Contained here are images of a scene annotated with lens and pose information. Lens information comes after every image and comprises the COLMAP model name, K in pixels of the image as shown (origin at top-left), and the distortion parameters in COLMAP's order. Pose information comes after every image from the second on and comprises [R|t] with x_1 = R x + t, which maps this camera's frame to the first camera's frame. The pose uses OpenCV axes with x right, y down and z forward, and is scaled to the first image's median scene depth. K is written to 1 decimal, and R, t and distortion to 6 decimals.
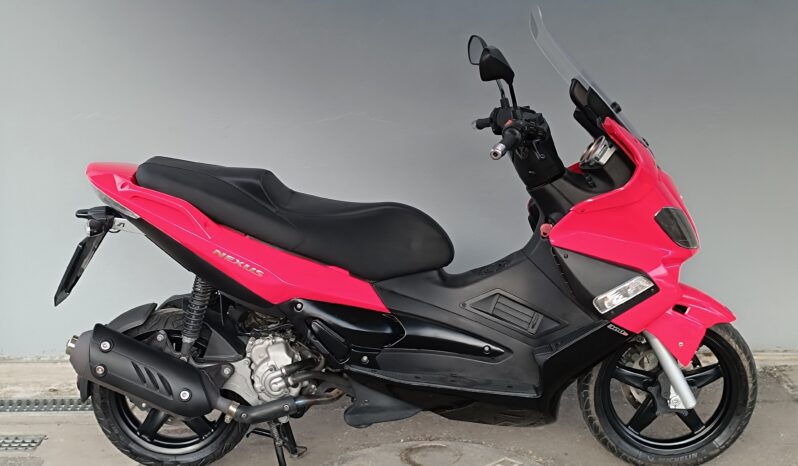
lens RADIAL K [[1107.2, 0, 399.0], [0, 1107.2, 233.0], [0, 0, 1]] dist [0.095330, -0.137471]
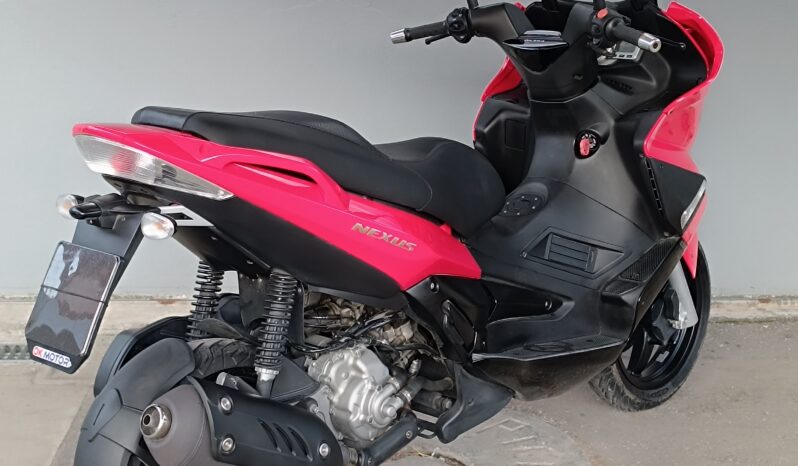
lens RADIAL K [[1478.8, 0, 399.0], [0, 1478.8, 233.0], [0, 0, 1]] dist [0.142798, -0.025960]
pose [[0.674777, -0.153057, 0.721976, -0.764824], [0.151729, 0.986132, 0.067247, -0.034592], [-0.722256, 0.064168, 0.688642, 0.336975]]
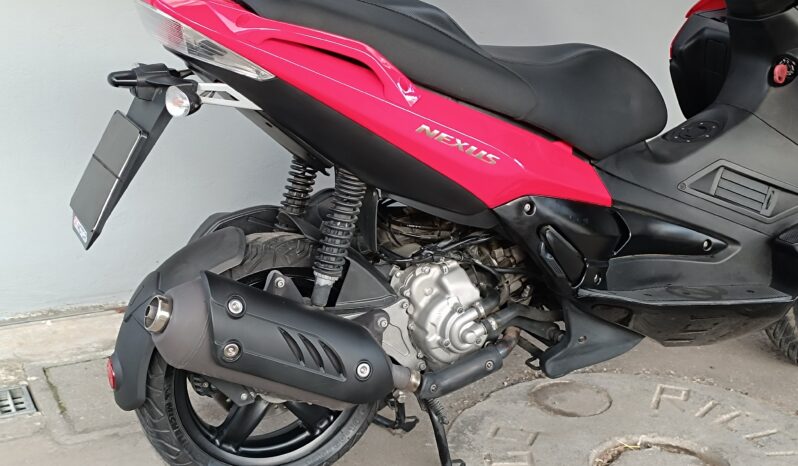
lens RADIAL K [[1107.2, 0, 399.0], [0, 1107.2, 233.0], [0, 0, 1]] dist [0.095330, -0.137471]
pose [[0.889102, -0.101107, 0.446402, -0.425952], [0.058464, 0.992395, 0.108328, 0.006933], [-0.453960, -0.070216, 0.888251, 0.447711]]
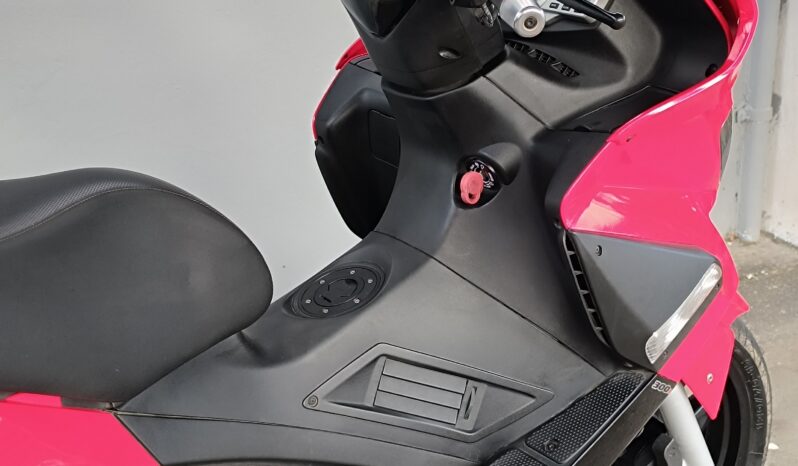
lens RADIAL K [[1478.8, 0, 399.0], [0, 1478.8, 233.0], [0, 0, 1]] dist [0.142798, -0.025960]
pose [[0.805485, -0.169132, 0.567968, -0.210946], [0.101716, 0.983643, 0.148661, -0.071363], [-0.583821, -0.061973, 0.809514, 0.553147]]
